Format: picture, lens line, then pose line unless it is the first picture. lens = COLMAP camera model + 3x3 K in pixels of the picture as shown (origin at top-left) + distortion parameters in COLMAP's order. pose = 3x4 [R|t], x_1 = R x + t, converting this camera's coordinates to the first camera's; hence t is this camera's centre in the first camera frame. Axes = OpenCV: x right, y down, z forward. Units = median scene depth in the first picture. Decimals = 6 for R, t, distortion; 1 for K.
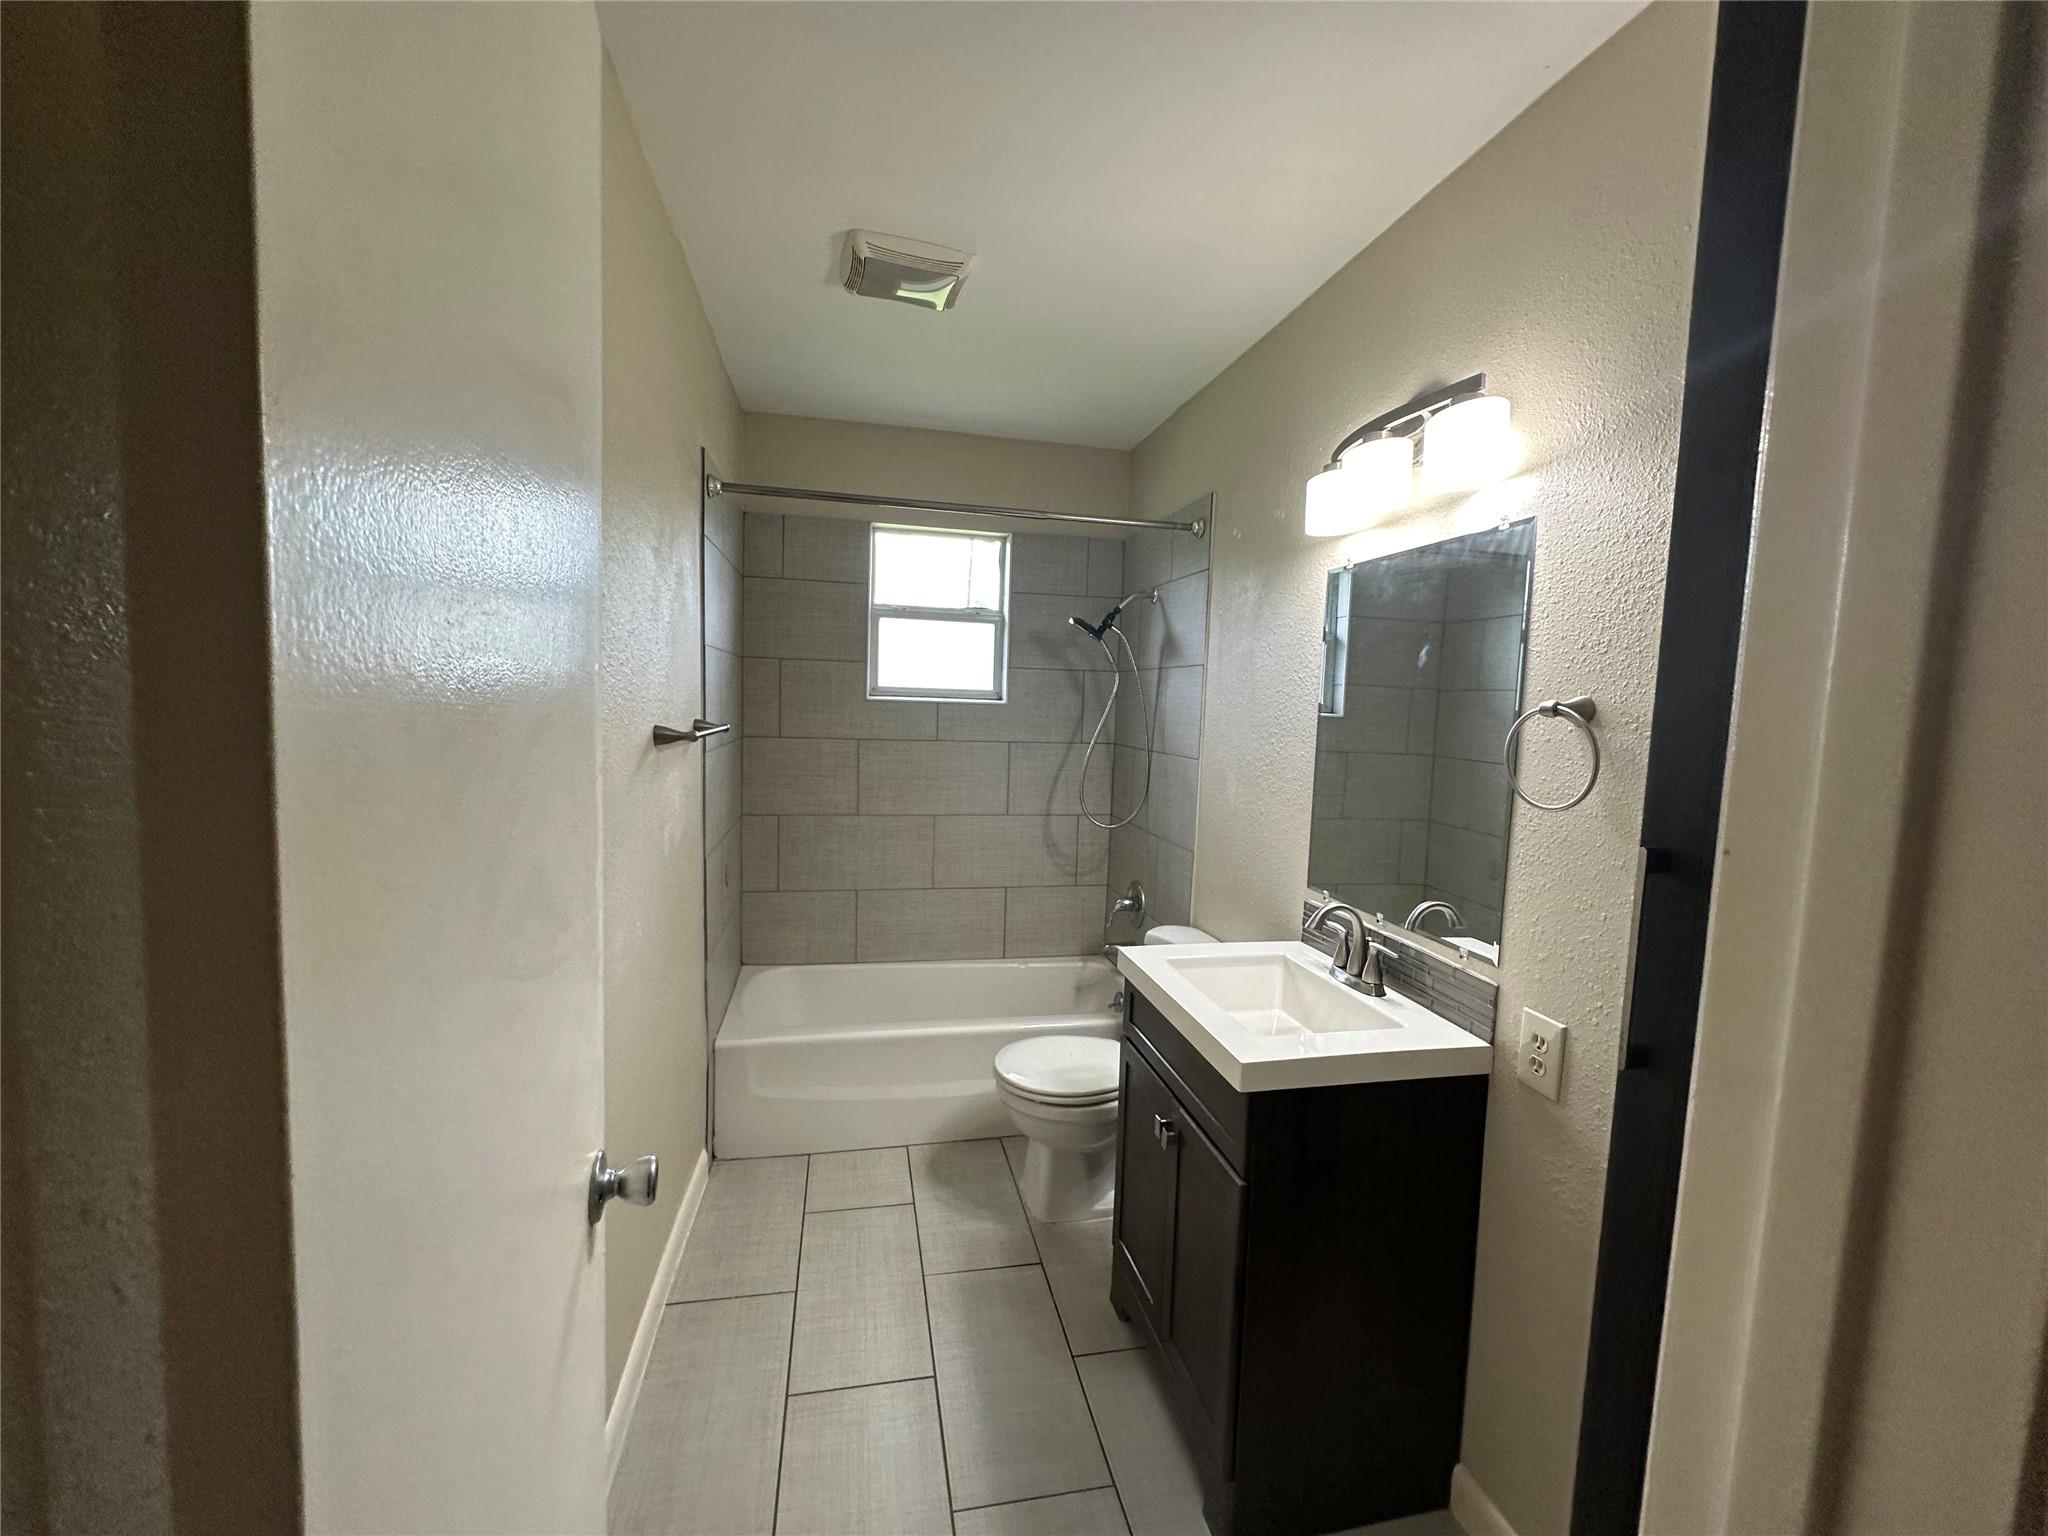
lens RADIAL K [[820.5, 0, 1032.0], [0, 820.5, 768.5], [0, 0, 1]] dist [-0.003161, 0.000694]
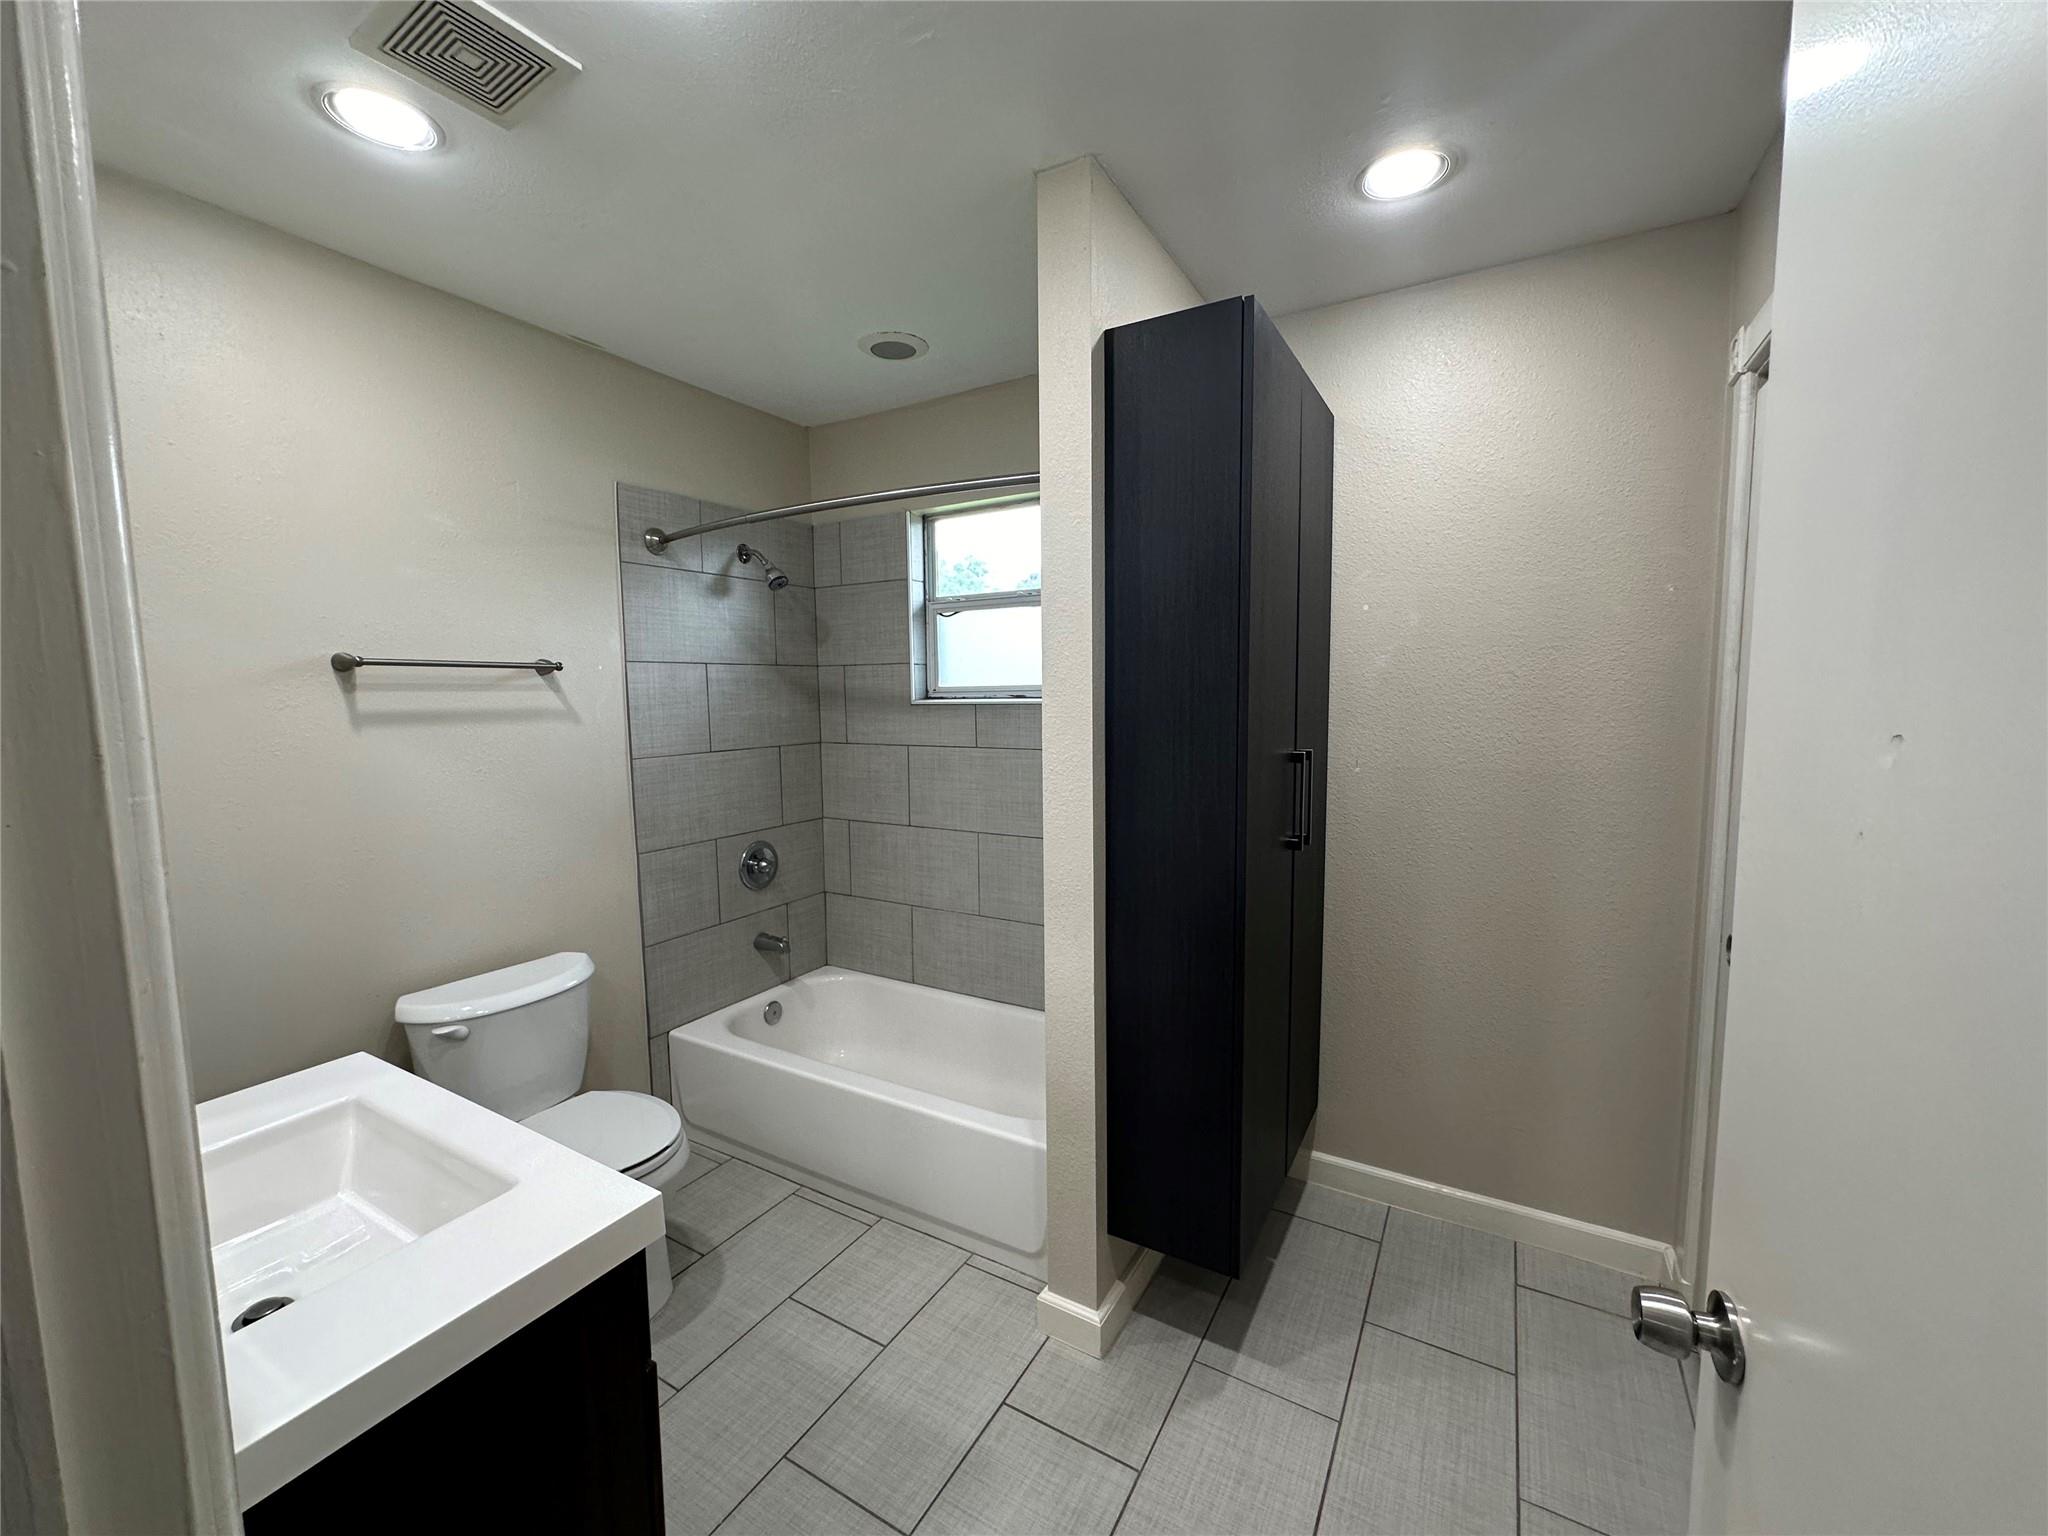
lens RADIAL K [[820.5, 0, 1027.8], [0, 820.5, 763.2], [0, 0, 1]] dist [-0.003161, 0.000694]
pose [[0.740739, 0.013523, -0.671657, 0.971042], [-0.008332, 0.999905, 0.010943, -0.051151], [0.671742, -0.002510, 0.740781, 0.743542]]
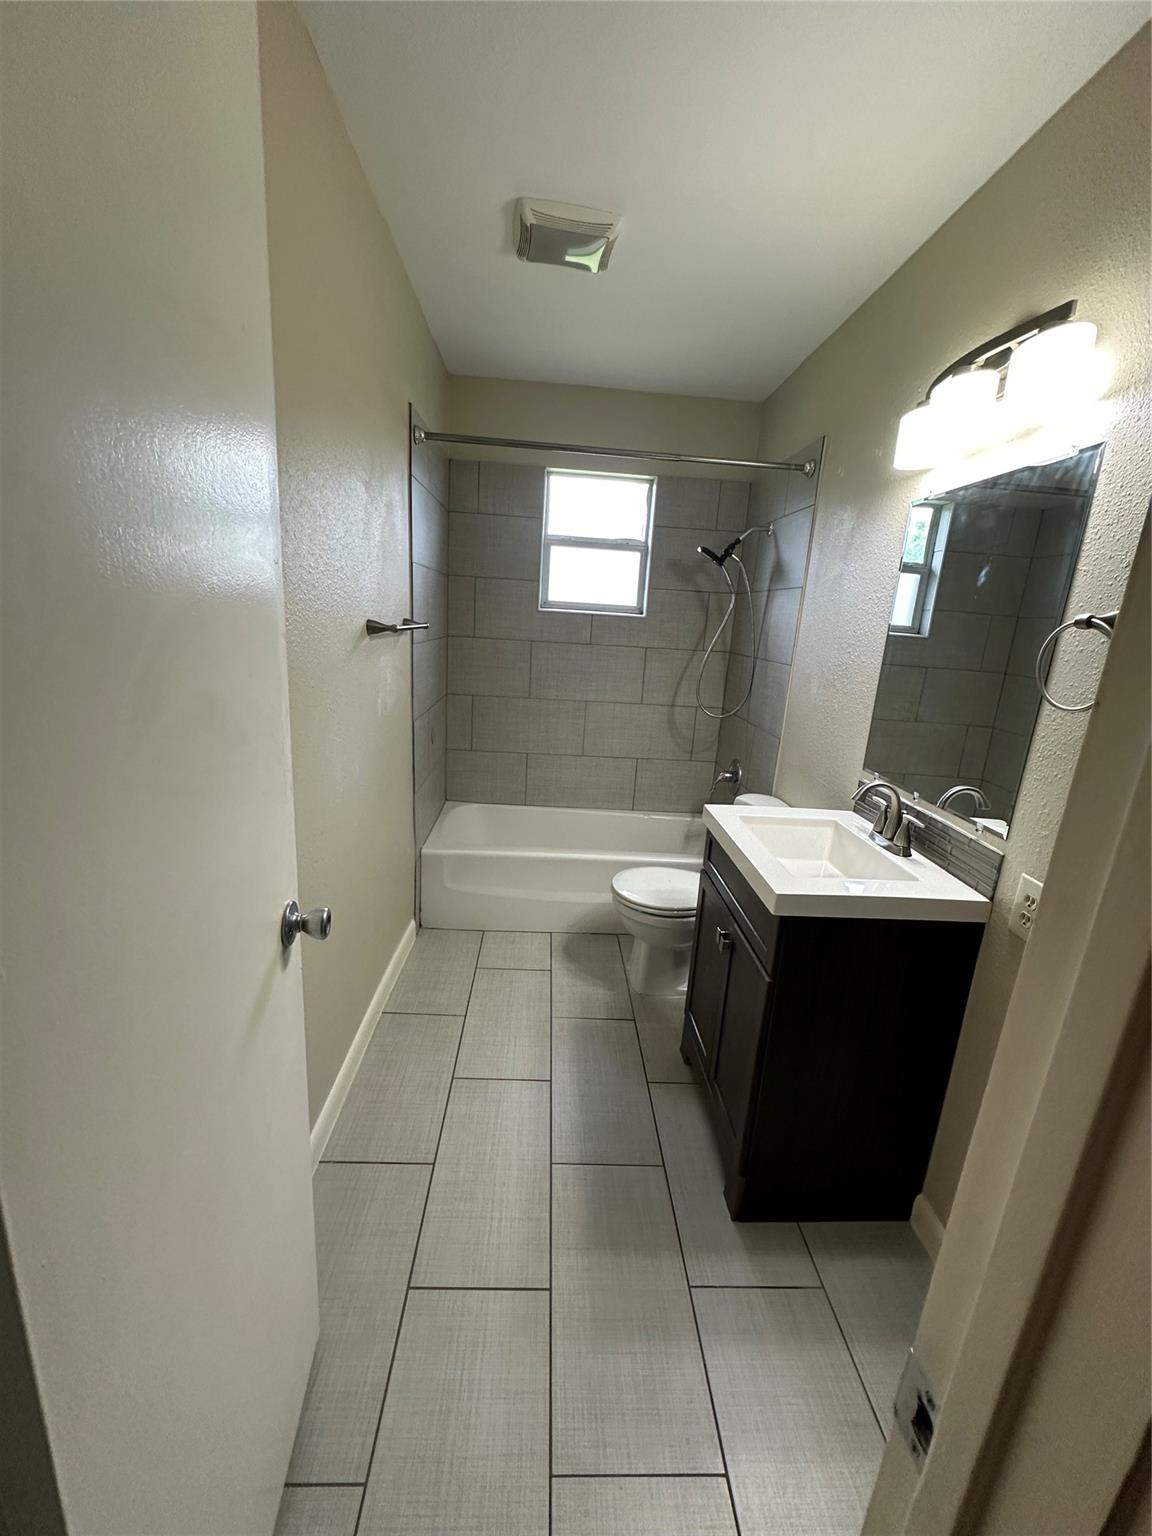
lens RADIAL K [[615.4, 0, 575.1], [0, 615.4, 768.6], [0, 0, 1]] dist [-0.003161, 0.000694]
pose [[0.985967, 0.067460, -0.152701, 0.044482], [-0.042873, 0.986360, 0.158924, 0.012647], [0.161339, -0.150147, 0.975411, 0.014930]]
